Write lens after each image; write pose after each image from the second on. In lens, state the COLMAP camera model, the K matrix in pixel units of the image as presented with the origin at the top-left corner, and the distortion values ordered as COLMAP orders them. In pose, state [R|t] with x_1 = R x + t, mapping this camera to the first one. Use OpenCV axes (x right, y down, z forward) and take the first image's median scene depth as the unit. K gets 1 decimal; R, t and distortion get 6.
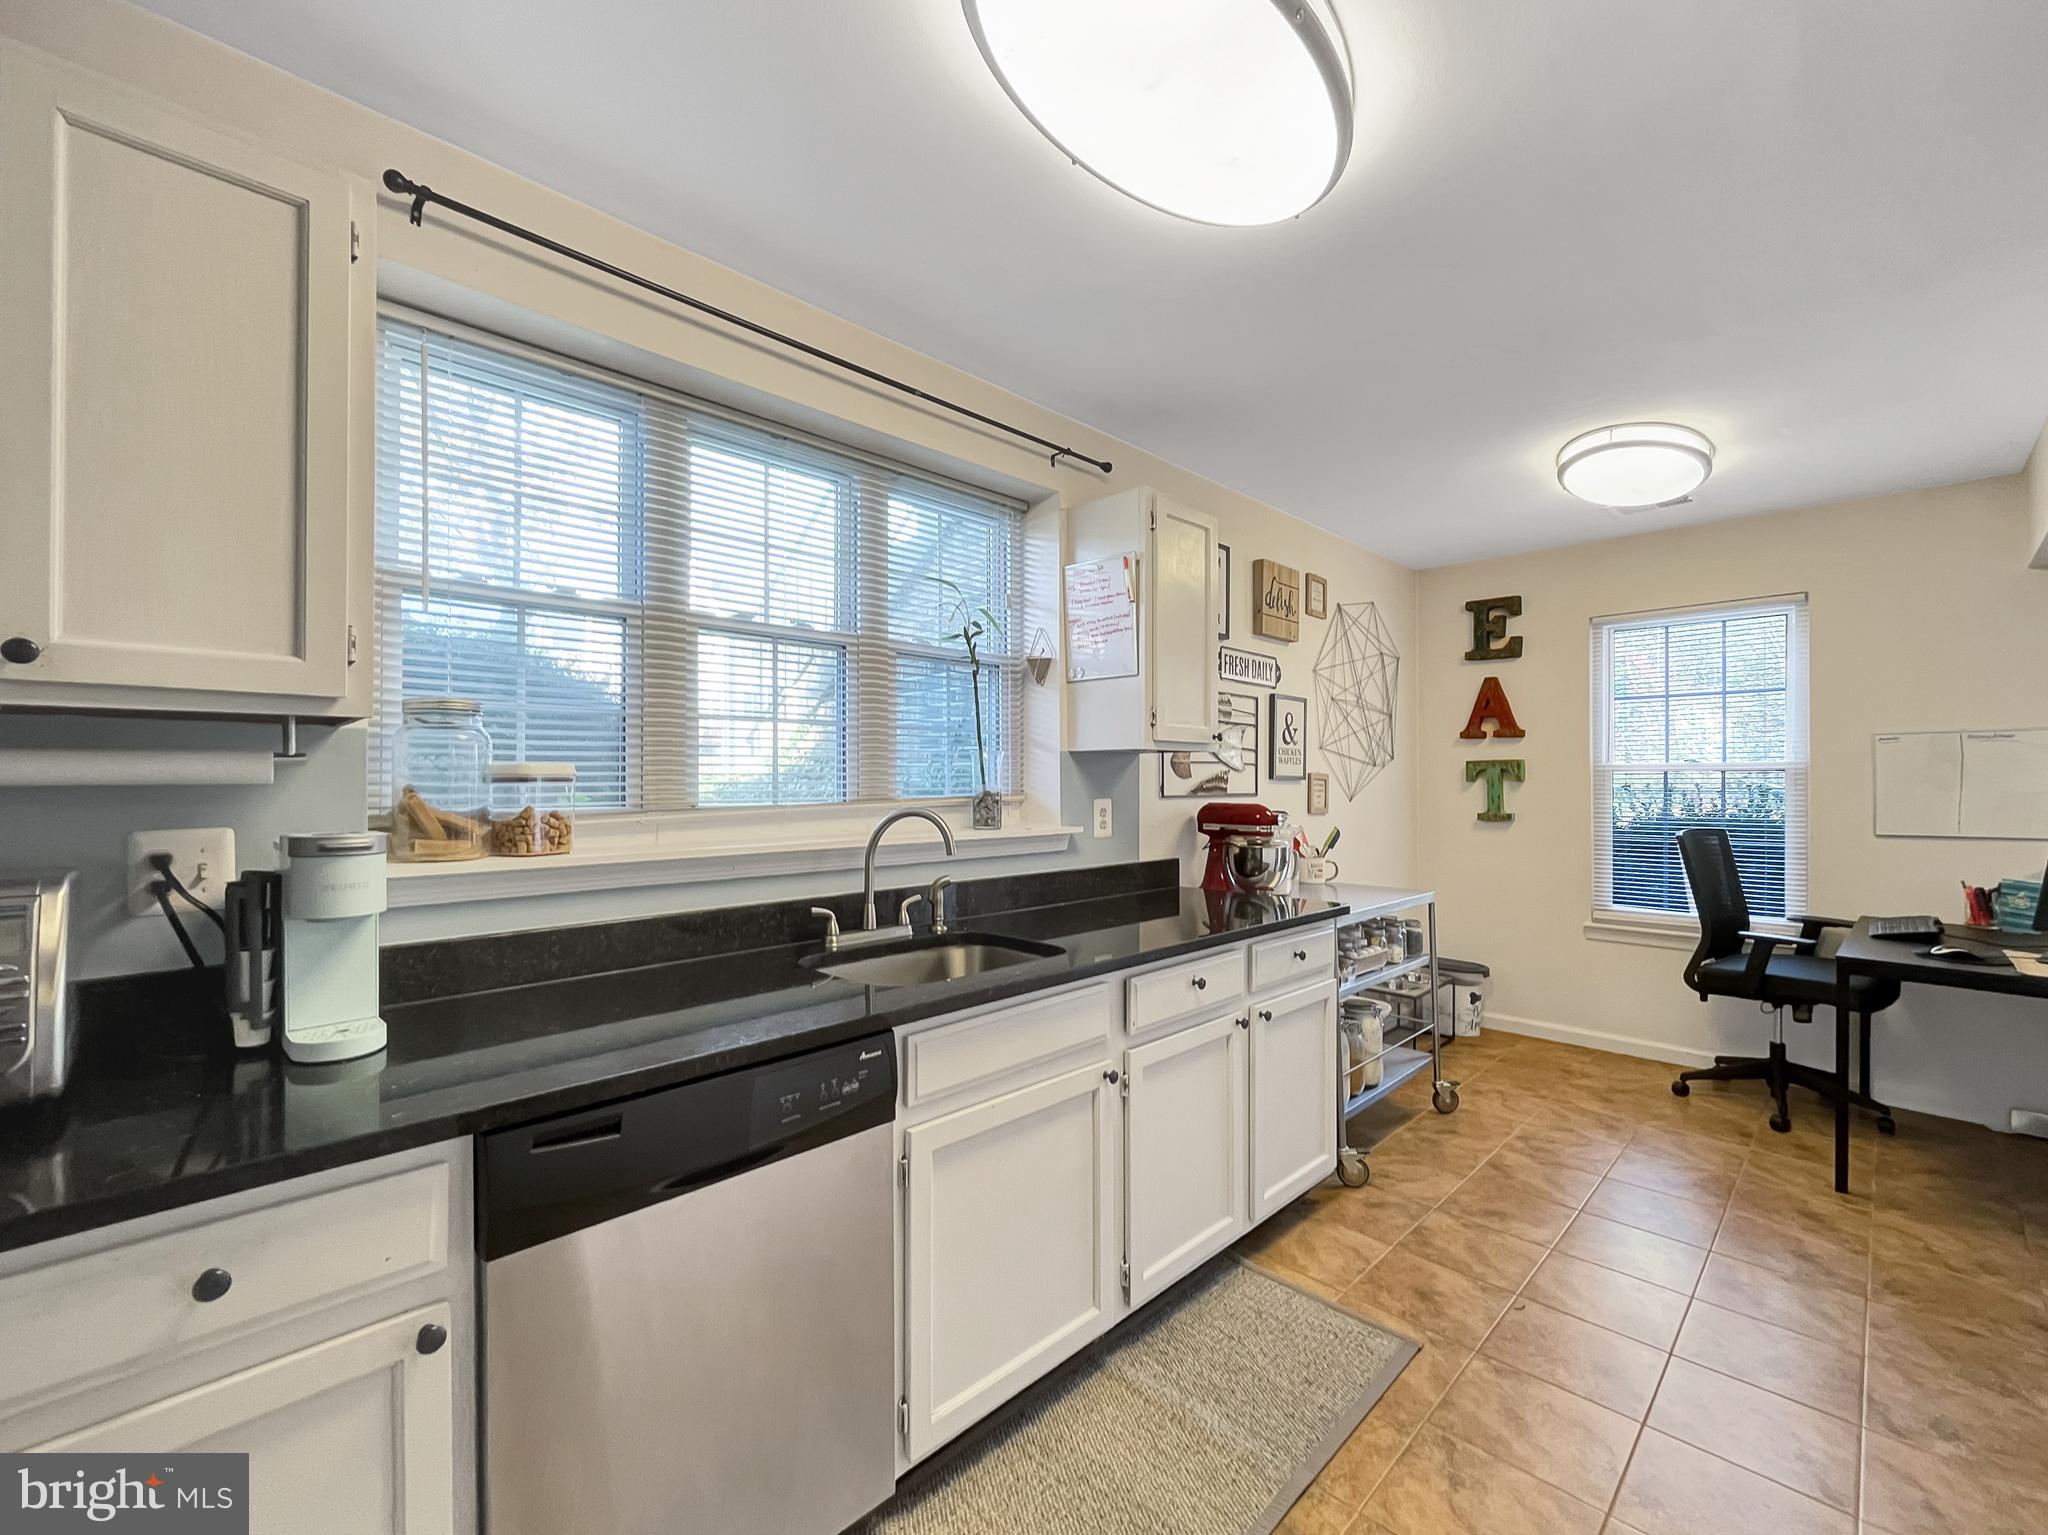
lens RADIAL K [[853.4, 0, 1020.3], [0, 853.4, 773.8], [0, 0, 1]] dist [-0.000830, -0.000098]
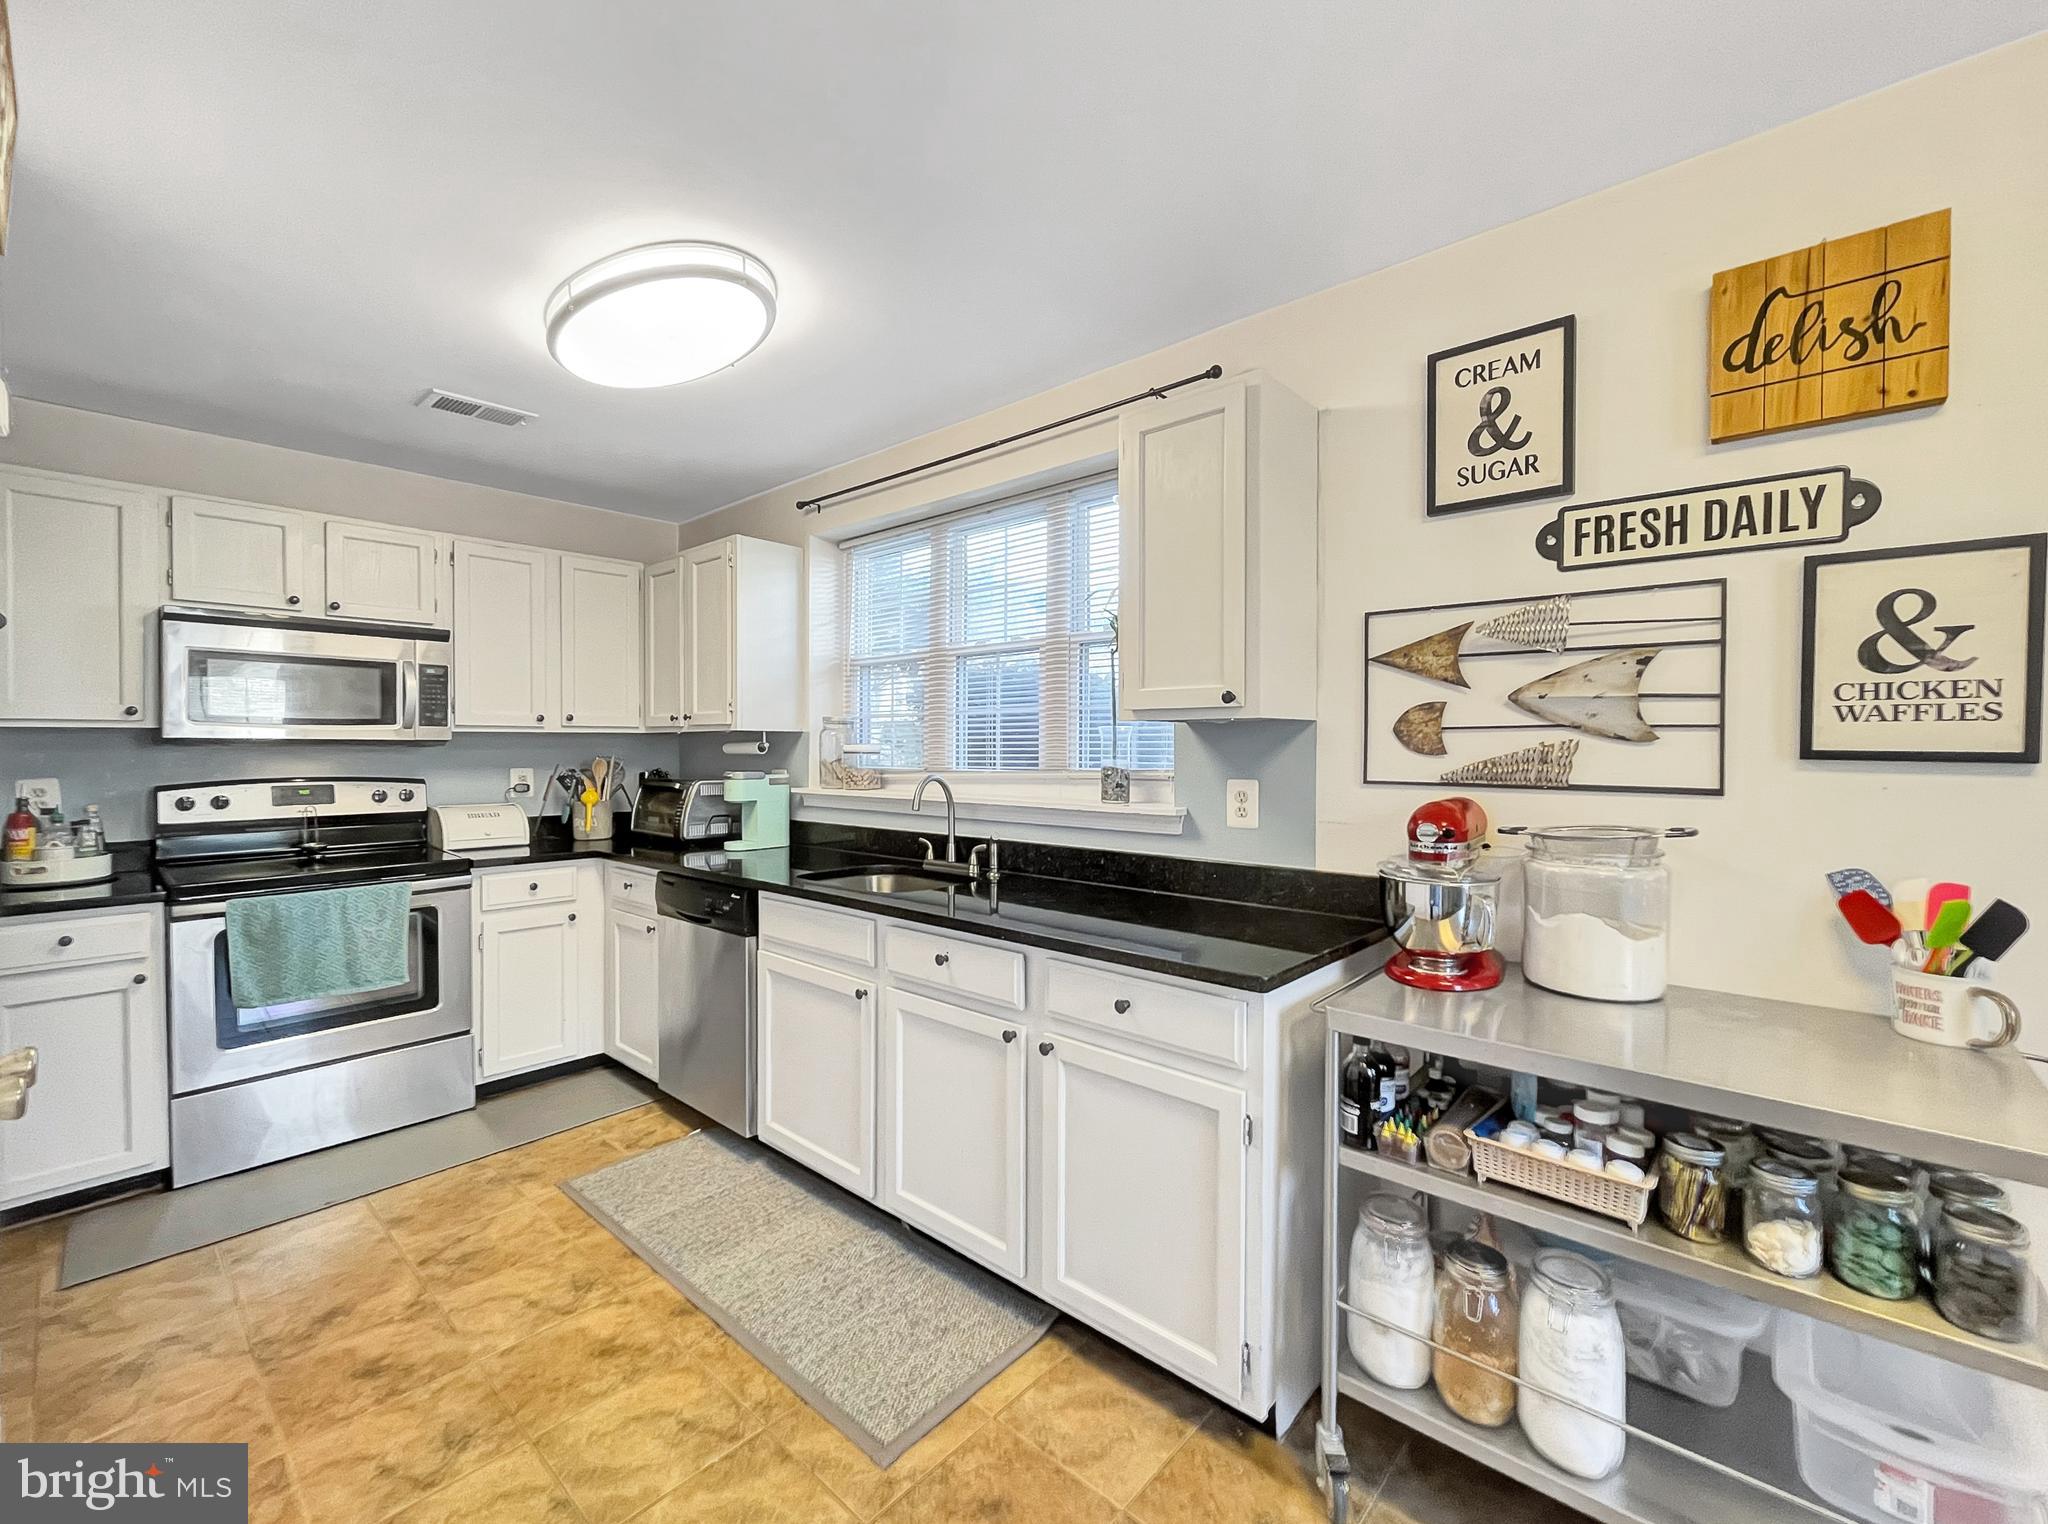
lens RADIAL K [[851.9, 0, 1049.1], [0, 851.9, 754.2], [0, 0, 1]] dist [-0.001024, -0.000191]
pose [[0.087106, 0.007800, -0.996169, 0.877323], [0.004802, 0.999954, 0.008249, -0.002198], [0.996187, -0.005502, 0.087064, 0.750122]]
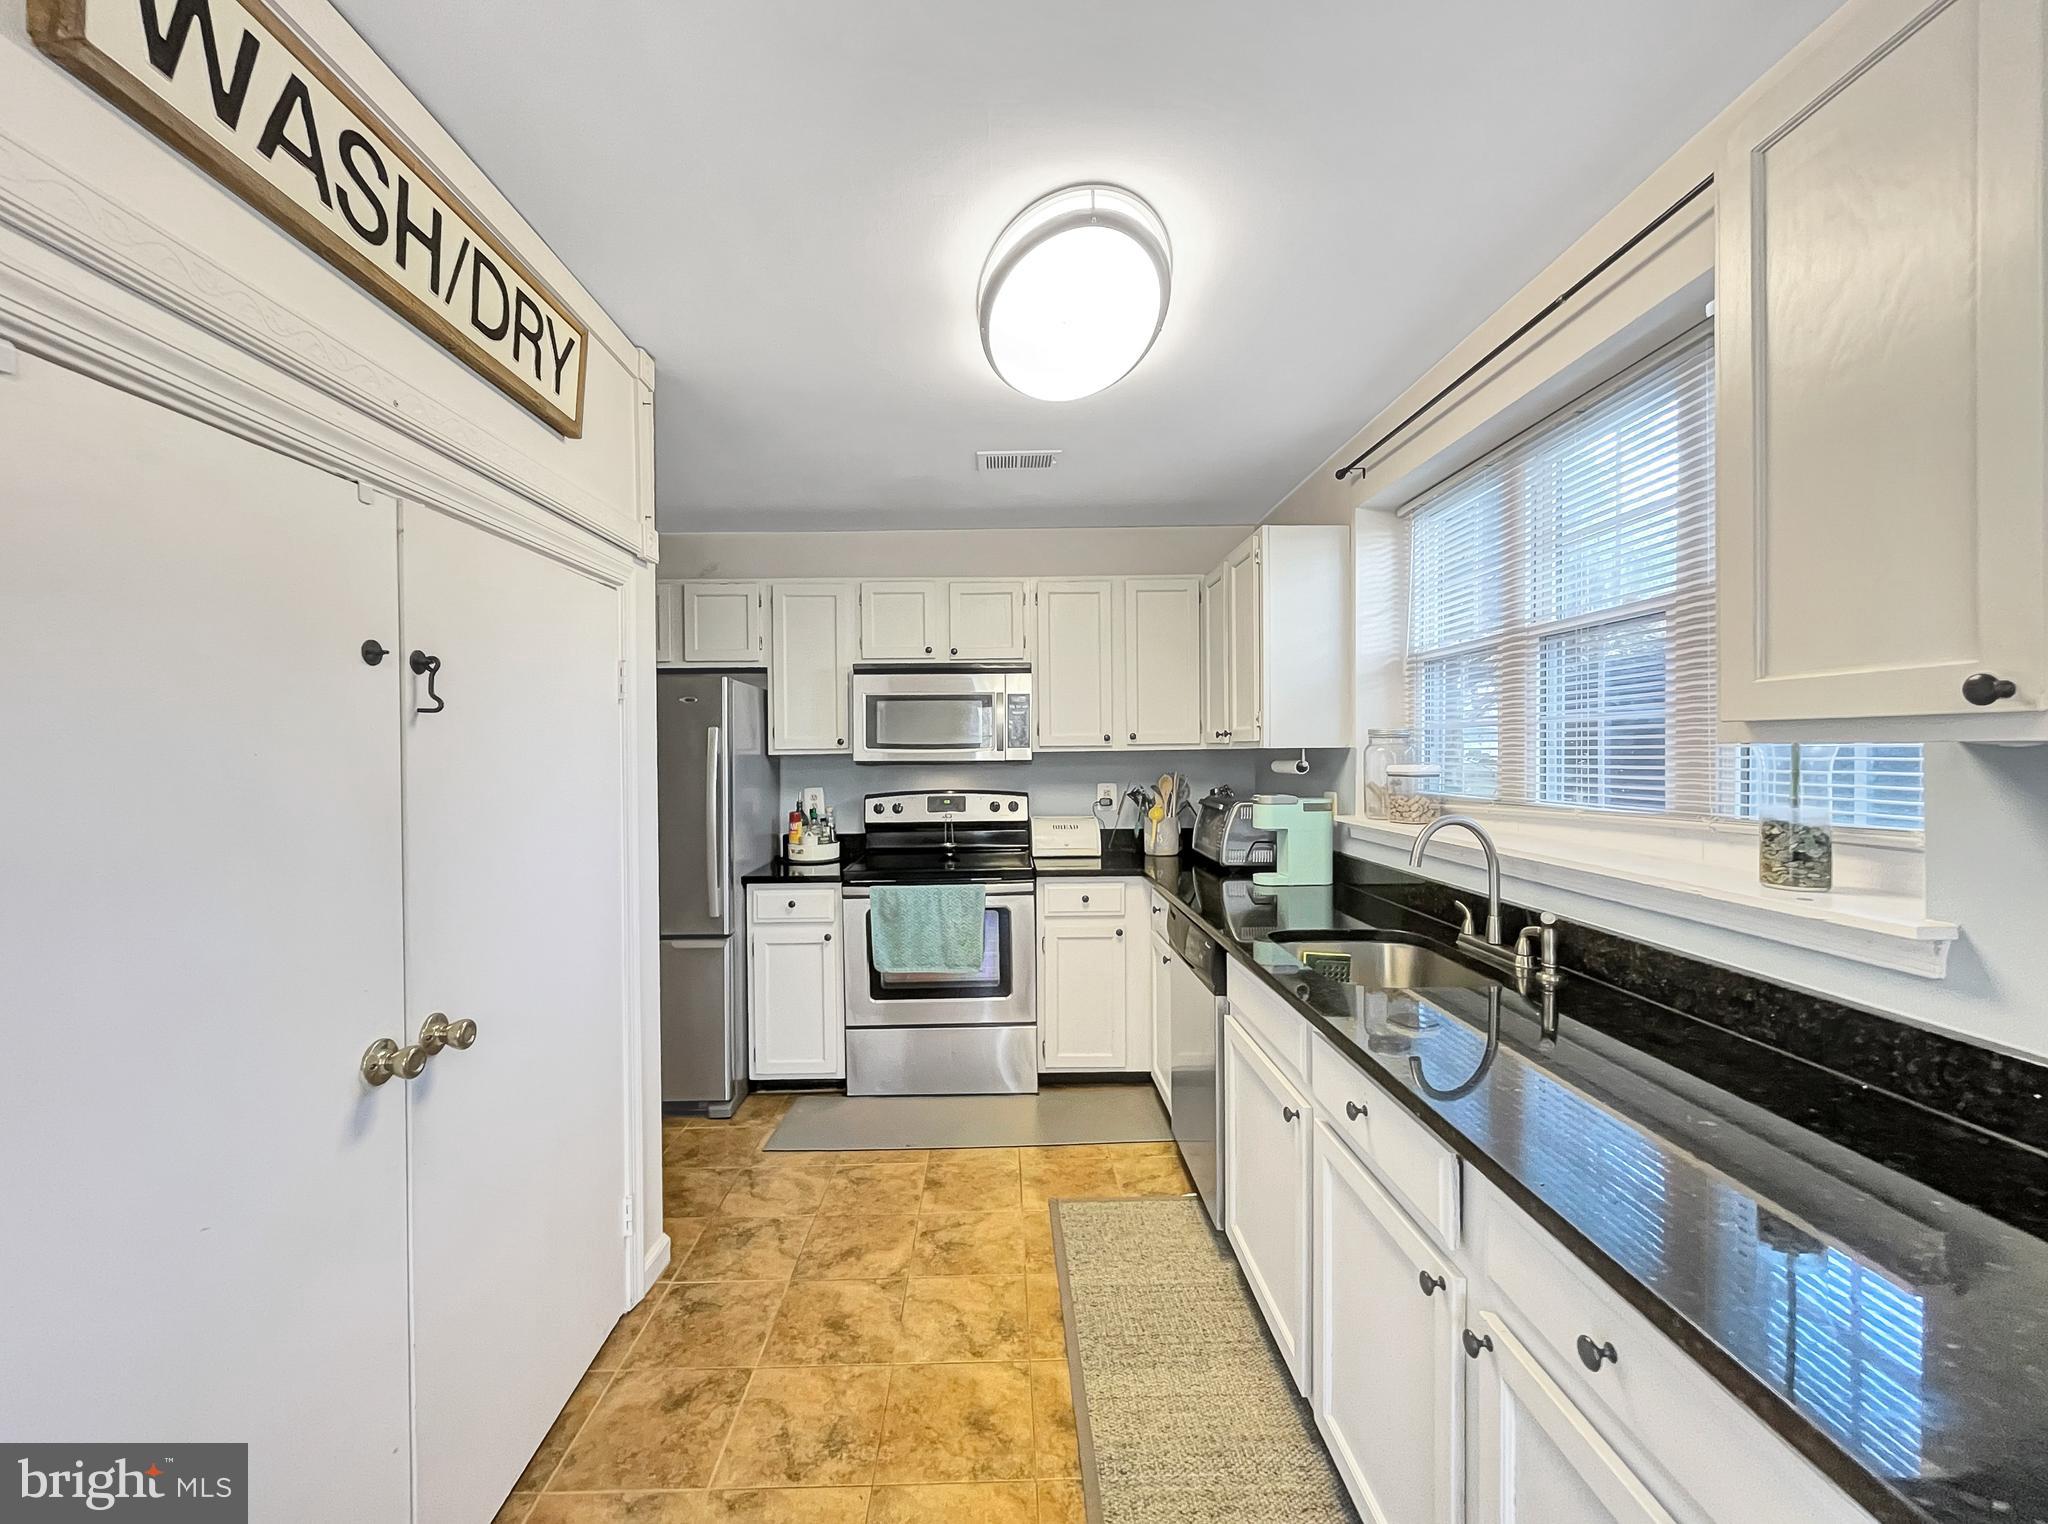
lens RADIAL K [[844.4, 0, 1023.5], [0, 844.4, 757.5], [0, 0, 1]] dist [-0.000785, 0.000058]
pose [[-0.681451, 0.011114, -0.731779, 0.620416], [0.012152, 0.999919, 0.003870, -0.023552], [0.731763, -0.006255, -0.681531, 0.907583]]
